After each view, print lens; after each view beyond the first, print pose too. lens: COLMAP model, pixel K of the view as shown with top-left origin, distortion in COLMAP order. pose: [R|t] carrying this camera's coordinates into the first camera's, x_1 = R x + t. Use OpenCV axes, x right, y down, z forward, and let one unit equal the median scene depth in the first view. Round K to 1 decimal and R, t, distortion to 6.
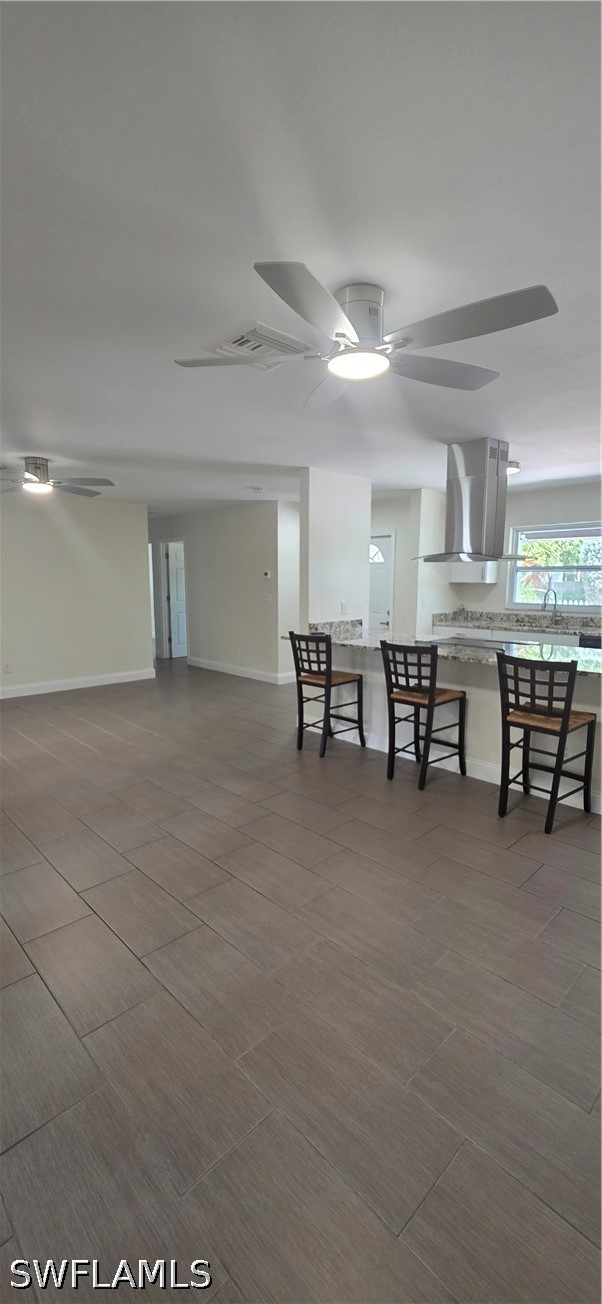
lens RADIAL K [[524.5, 0, 289.0], [0, 524.5, 662.7], [0, 0, 1]] dist [0.000054, 0.000063]
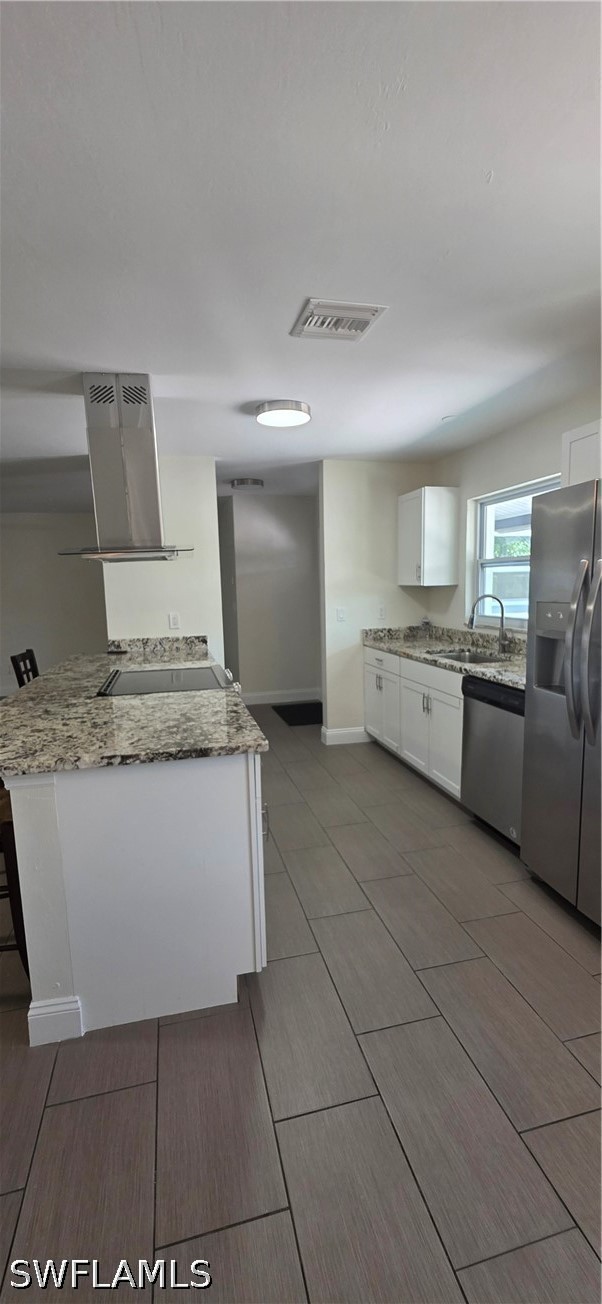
lens RADIAL K [[524.5, 0, 295.8], [0, 524.5, 660.0], [0, 0, 1]] dist [0.000054, 0.000063]
pose [[0.863845, 0.047463, -0.501518, 0.595395], [-0.056309, 0.998410, -0.002500, -0.047045], [0.500602, 0.030399, 0.865144, 0.348810]]
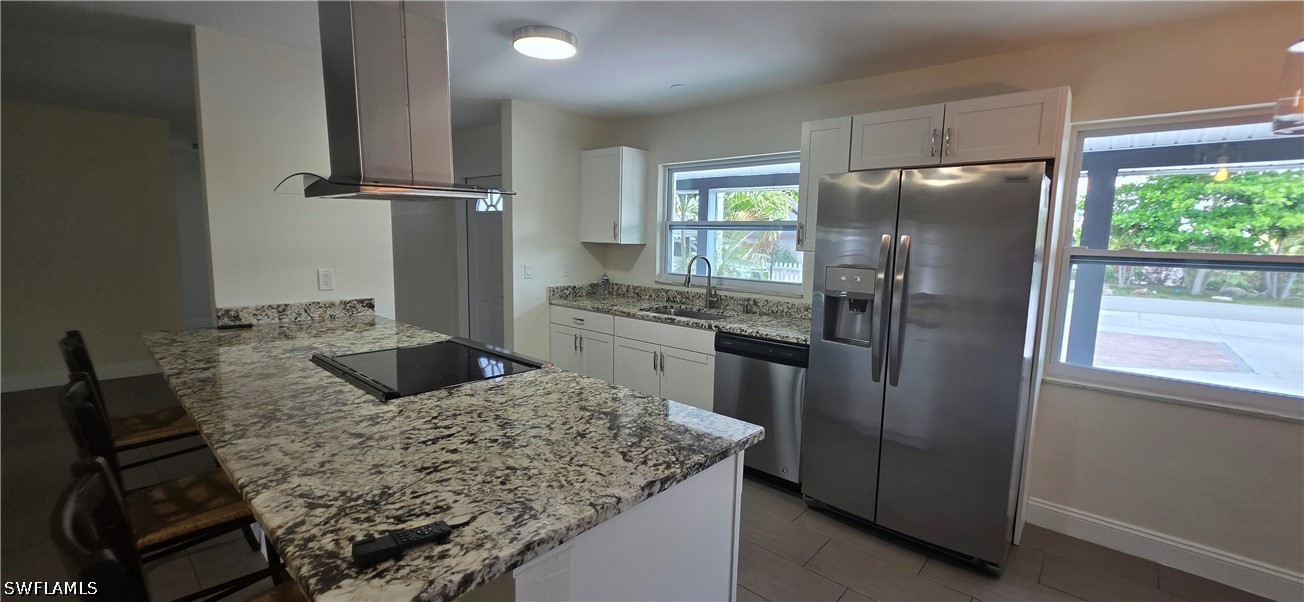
lens RADIAL K [[524.5, 0, 651.2], [0, 524.5, 289.9], [0, 0, 1]] dist [0.000054, 0.000063]
pose [[0.996042, 0.014155, 0.087753, 0.368067], [-0.008844, 0.998122, -0.060614, -0.053201], [-0.088446, 0.059598, 0.994296, 0.337016]]
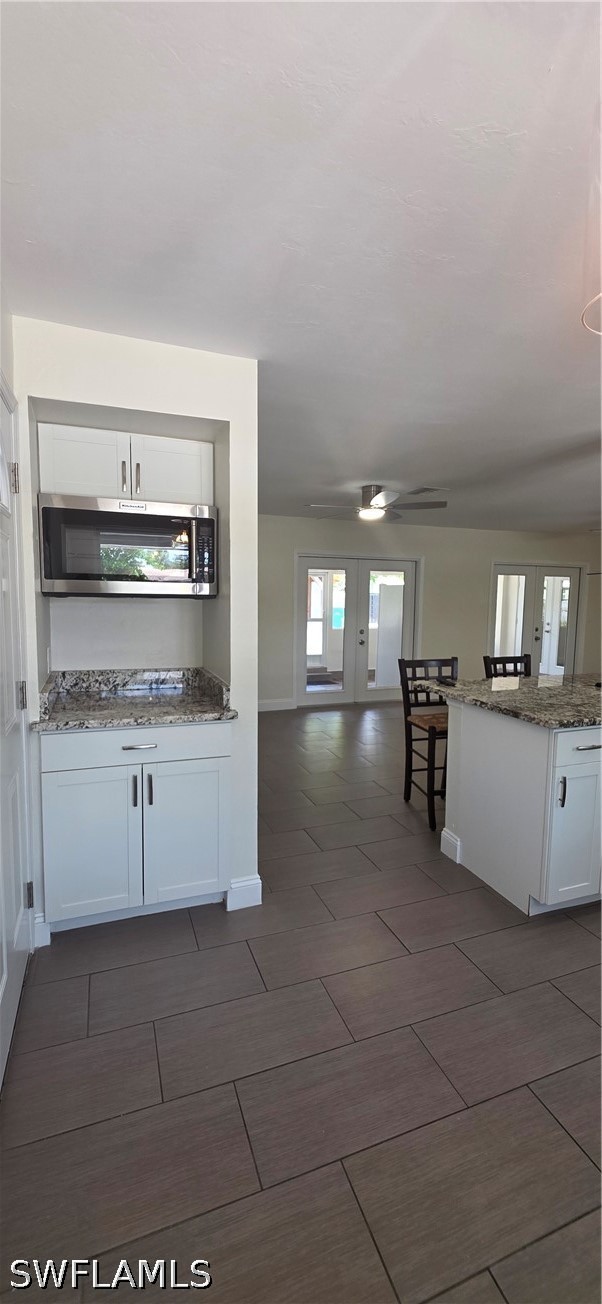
lens RADIAL K [[524.5, 0, 301.7], [0, 524.5, 654.9], [0, 0, 1]] dist [0.000054, 0.000063]
pose [[-0.401982, 0.091529, -0.911061, 0.840761], [-0.161932, 0.972202, 0.169120, -0.081417], [0.901215, 0.215514, -0.375986, 0.555600]]
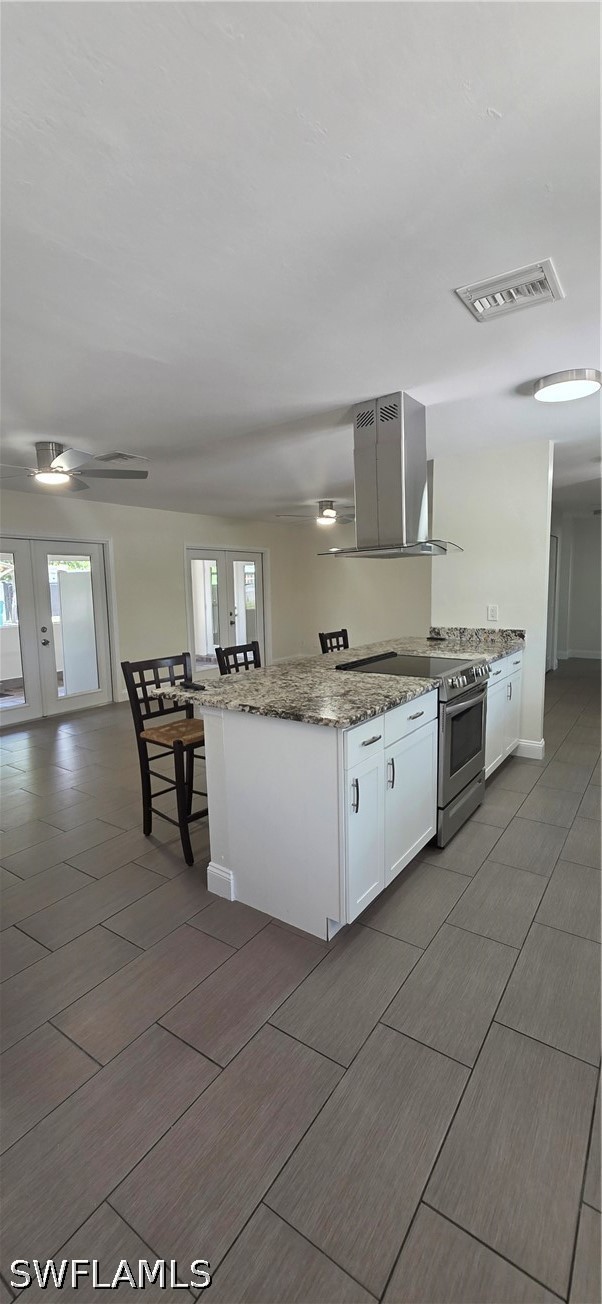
lens RADIAL K [[524.5, 0, 305.5], [0, 524.5, 649.1], [0, 0, 1]] dist [0.000054, 0.000063]
pose [[0.195947, 0.113026, -0.974079, 0.741474], [-0.141277, 0.986226, 0.086016, -0.069304], [0.970384, 0.120760, 0.209216, 0.491600]]
